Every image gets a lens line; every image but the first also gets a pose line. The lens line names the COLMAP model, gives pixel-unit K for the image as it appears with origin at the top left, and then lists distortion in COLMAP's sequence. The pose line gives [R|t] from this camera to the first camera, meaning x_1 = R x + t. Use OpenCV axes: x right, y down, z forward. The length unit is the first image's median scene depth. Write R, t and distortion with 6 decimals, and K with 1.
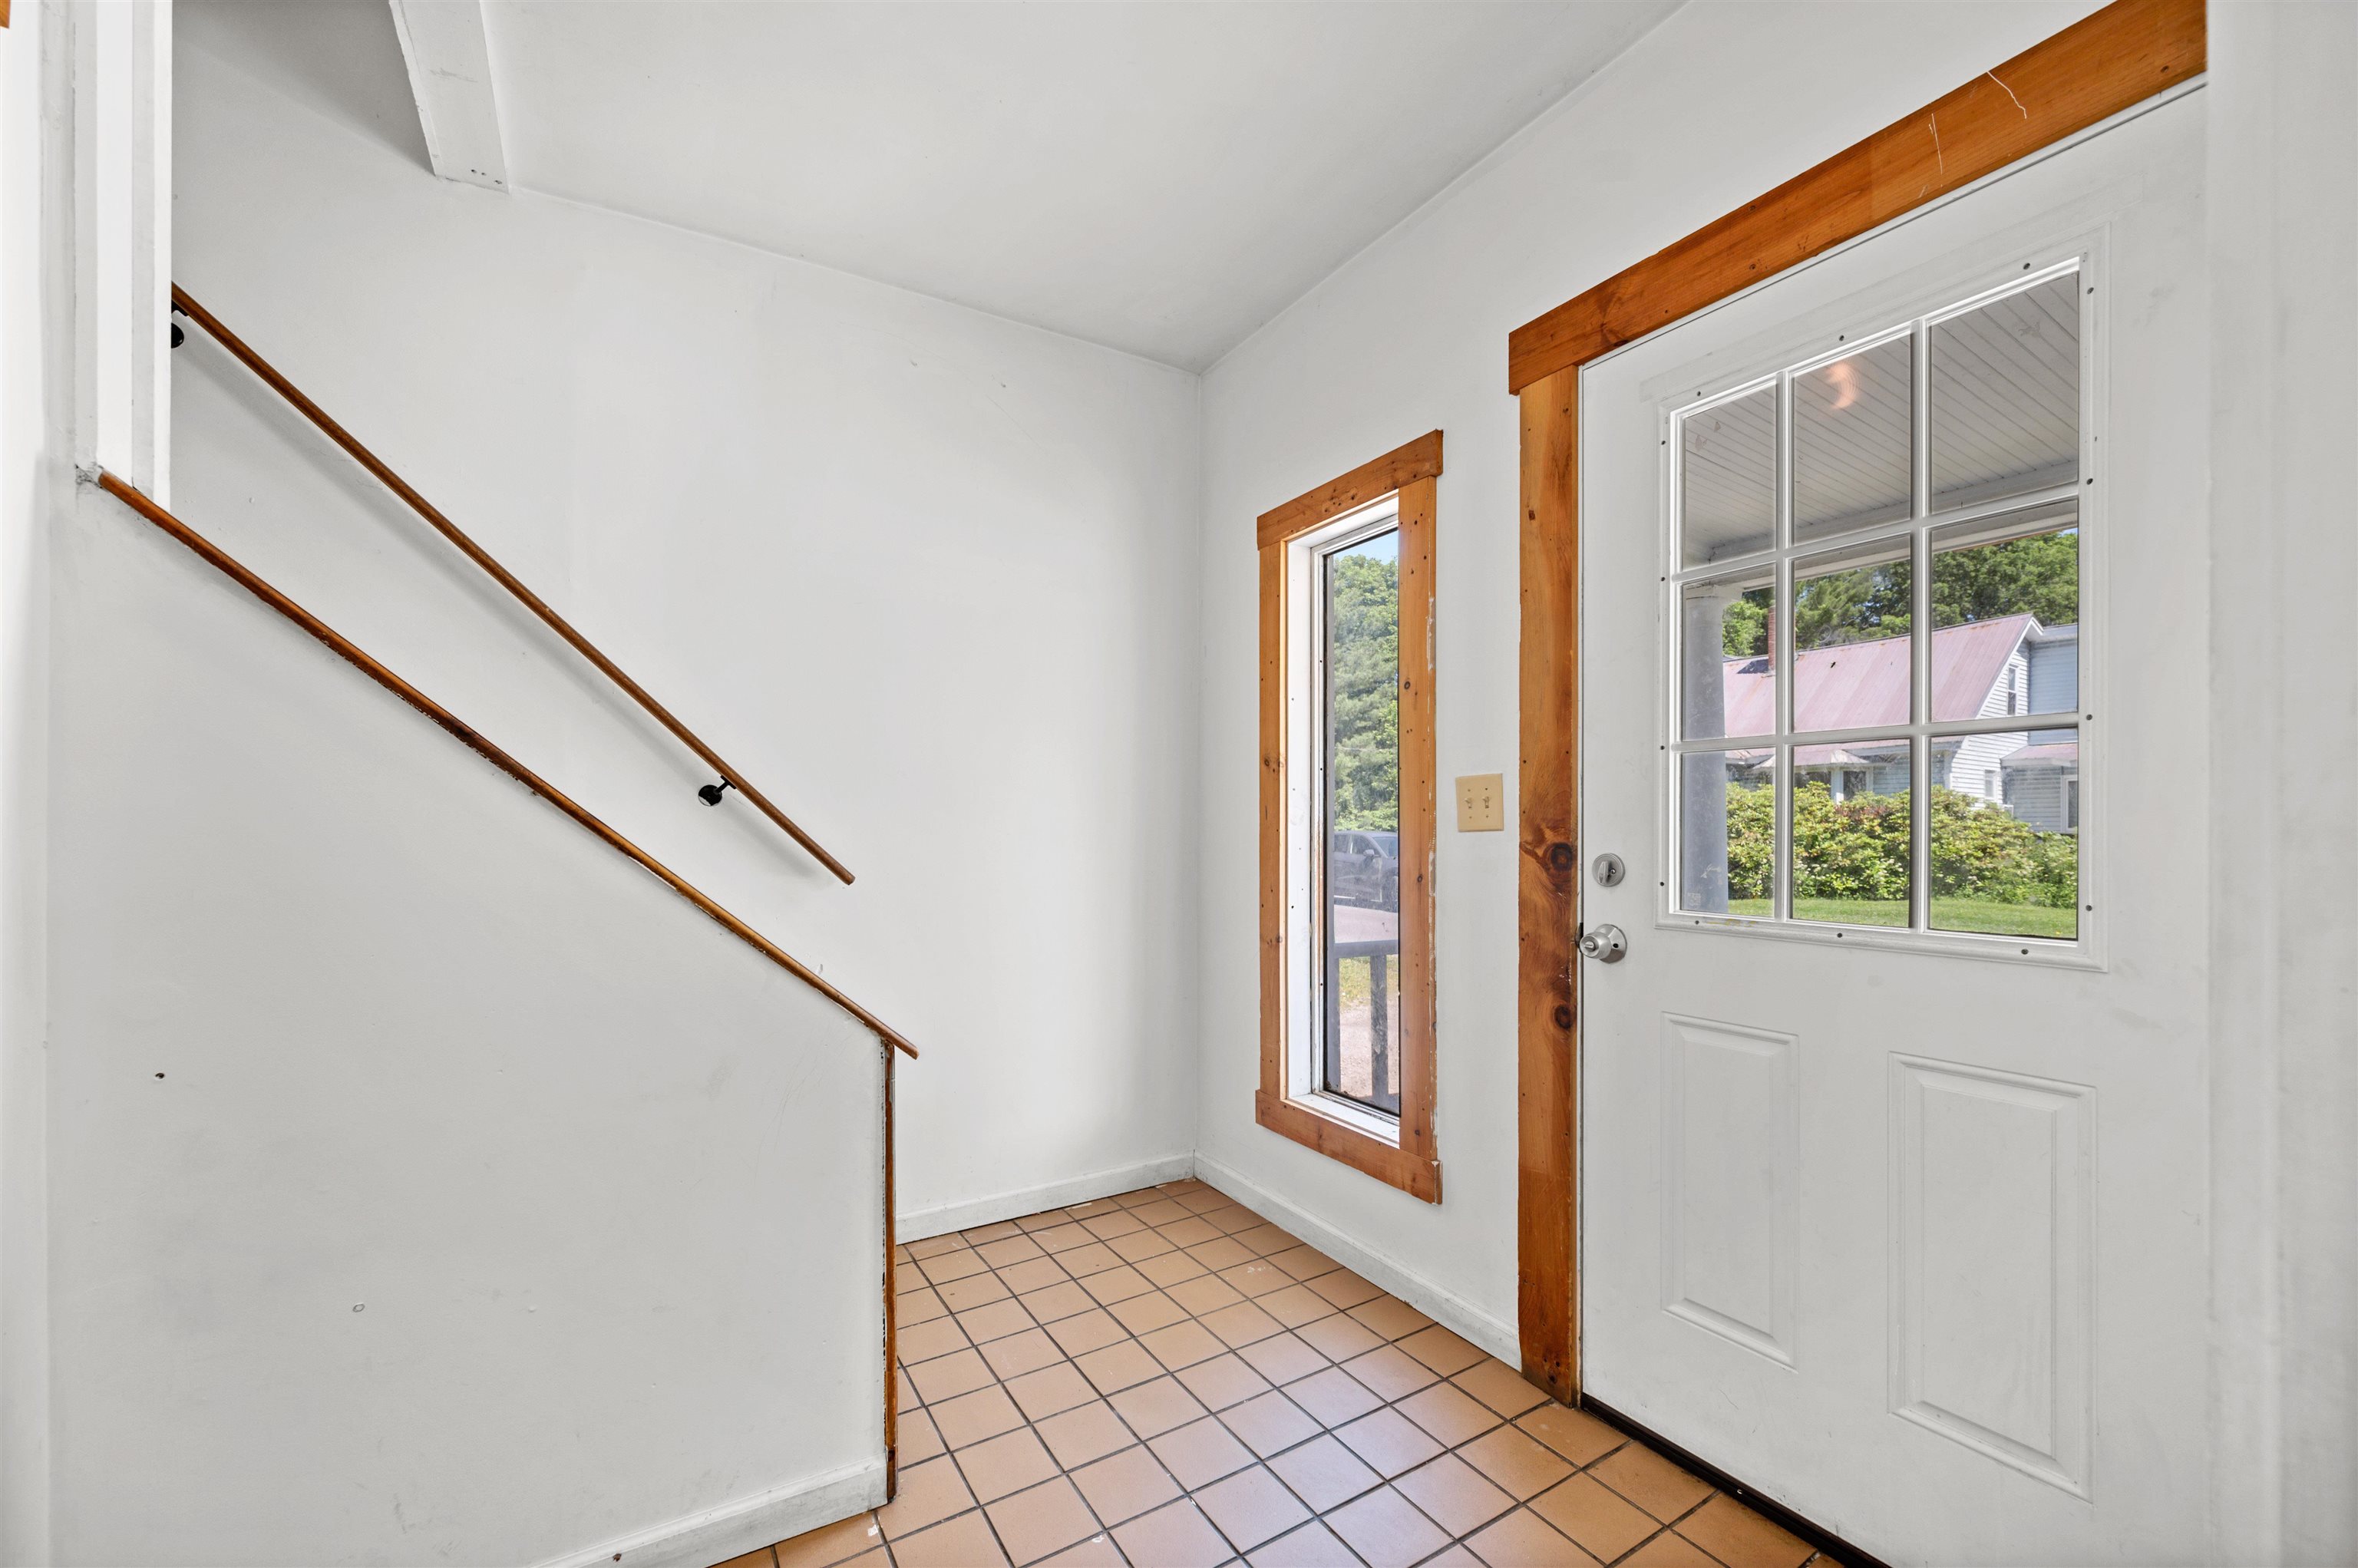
lens RADIAL K [[947.2, 0, 1158.8], [0, 947.2, 826.4], [0, 0, 1]] dist [0.000792, -0.000830]
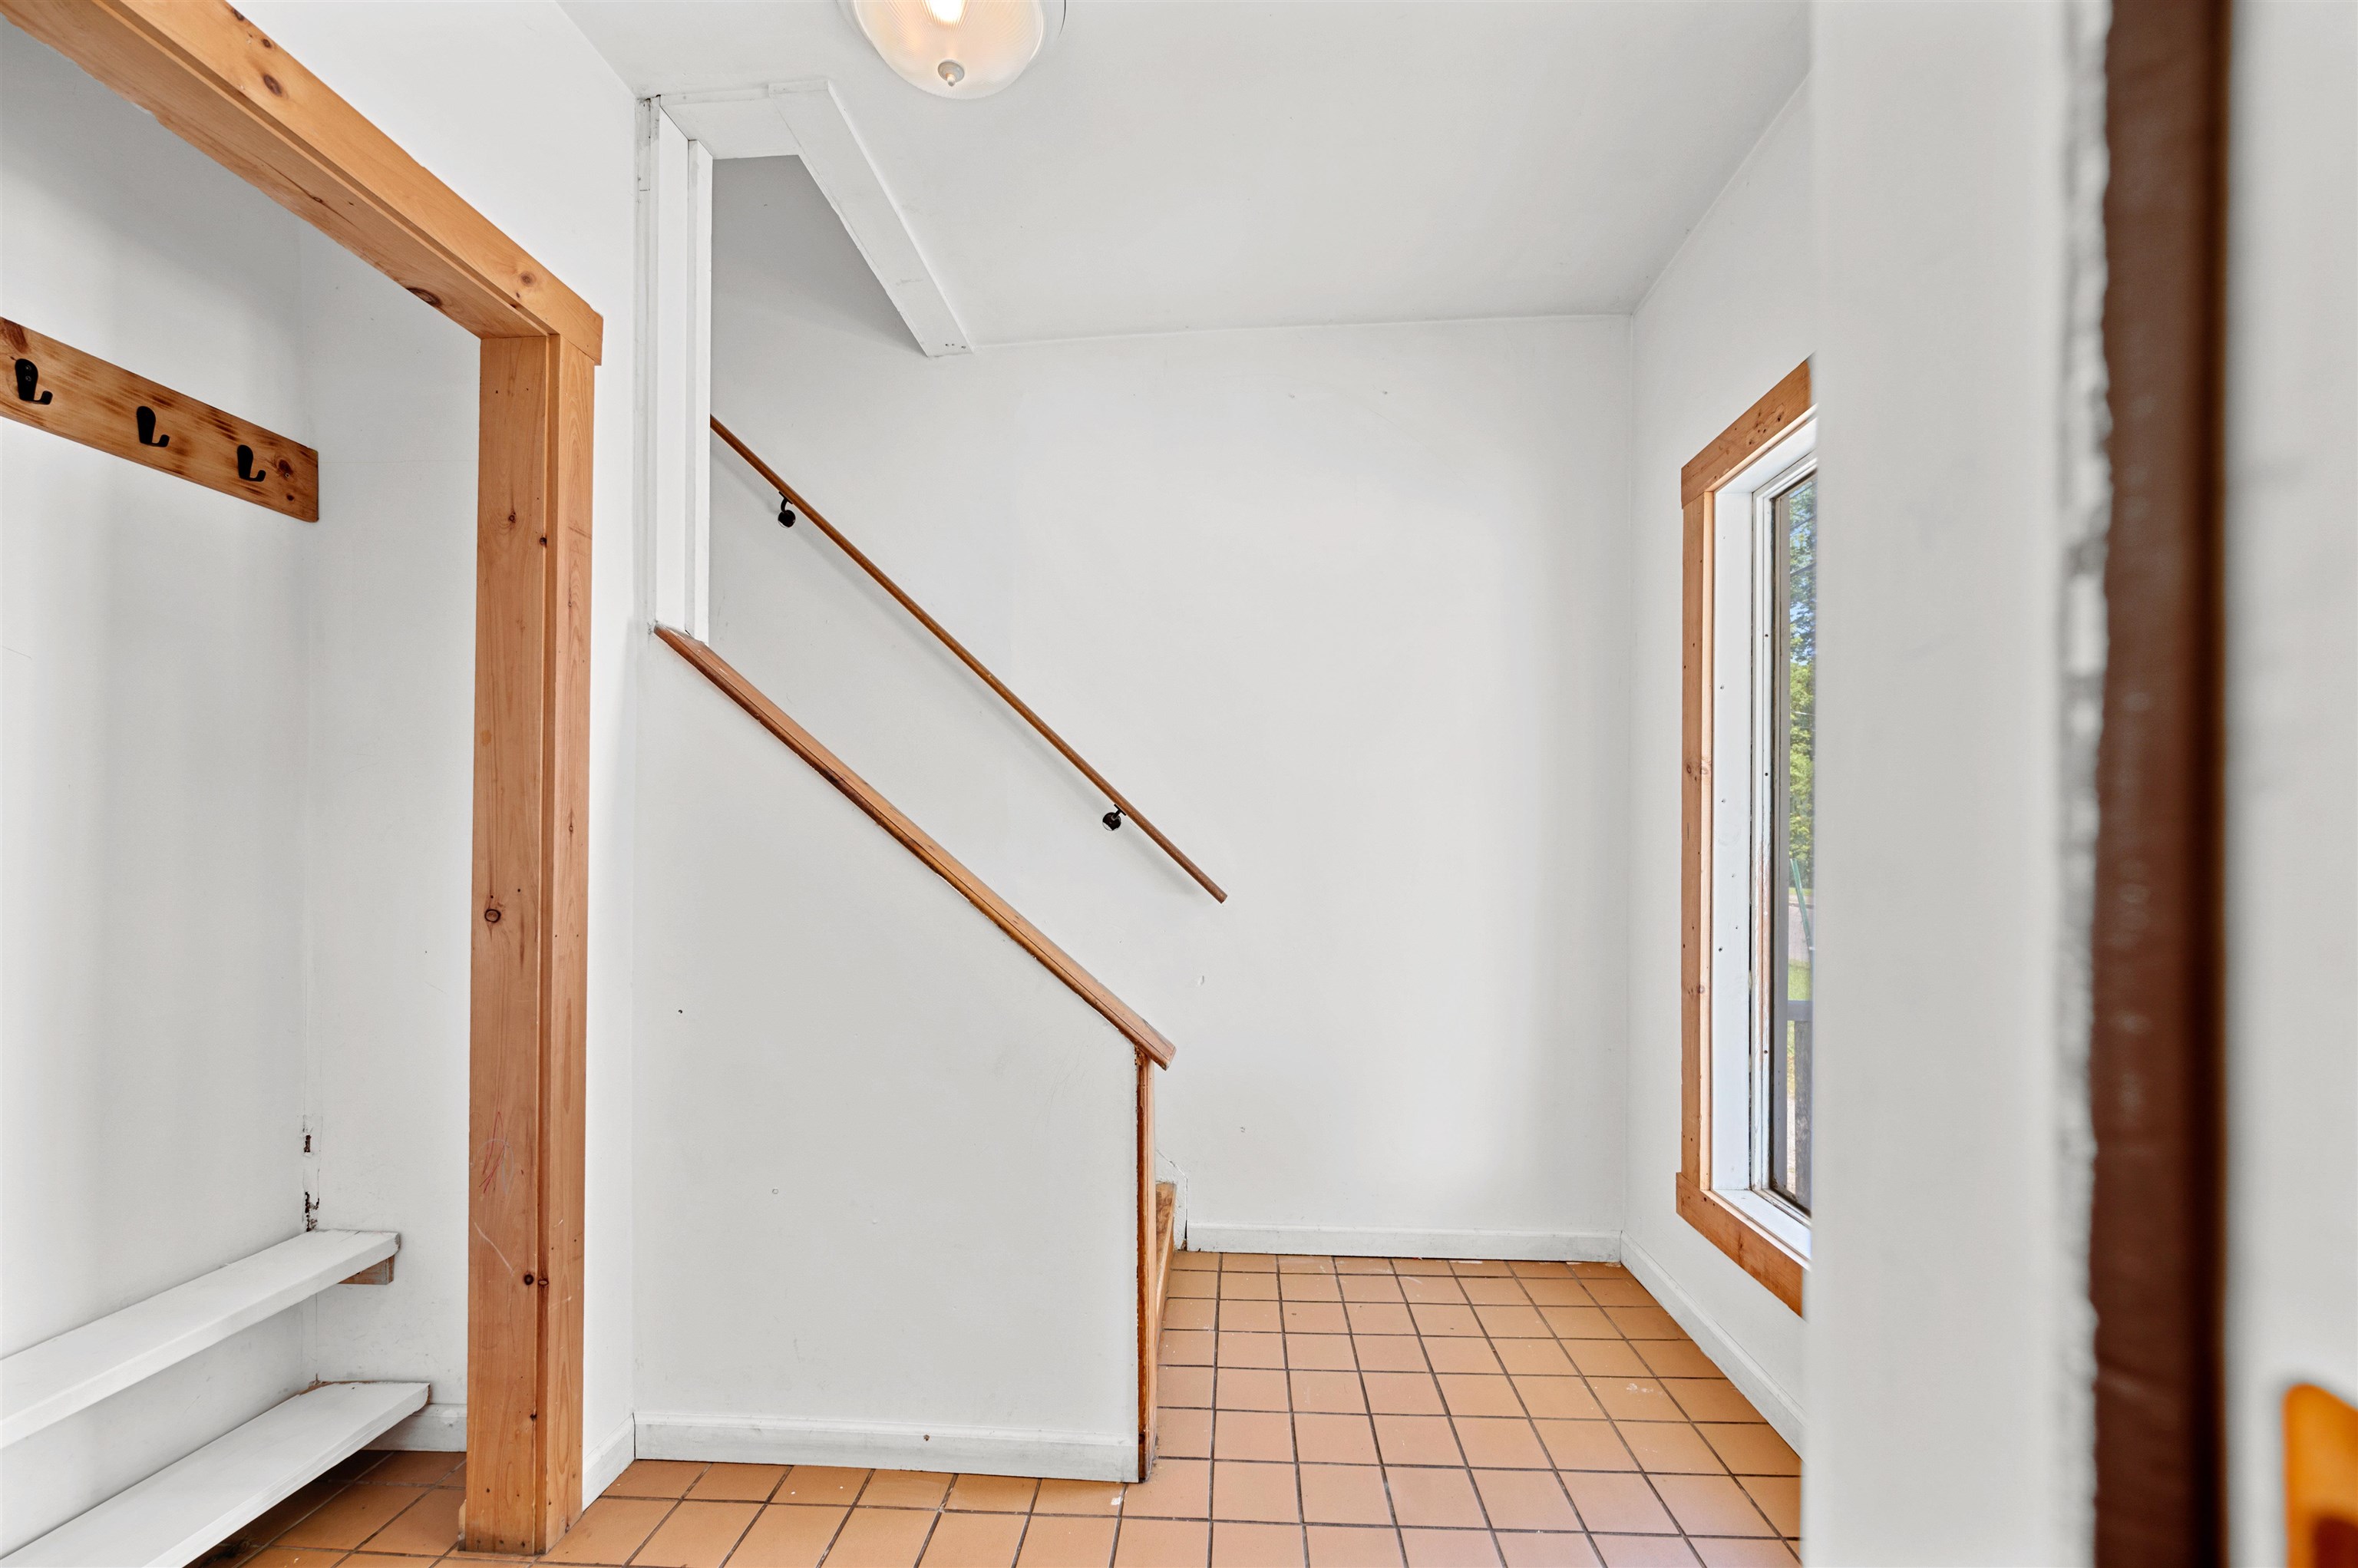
lens RADIAL K [[947.2, 0, 1167.6], [0, 947.2, 843.2], [0, 0, 1]] dist [0.000792, -0.000830]
pose [[0.822217, -0.003188, -0.569165, 0.213351], [0.001169, 0.999992, -0.003912, -0.001534], [0.569173, 0.002551, 0.822214, 0.083969]]
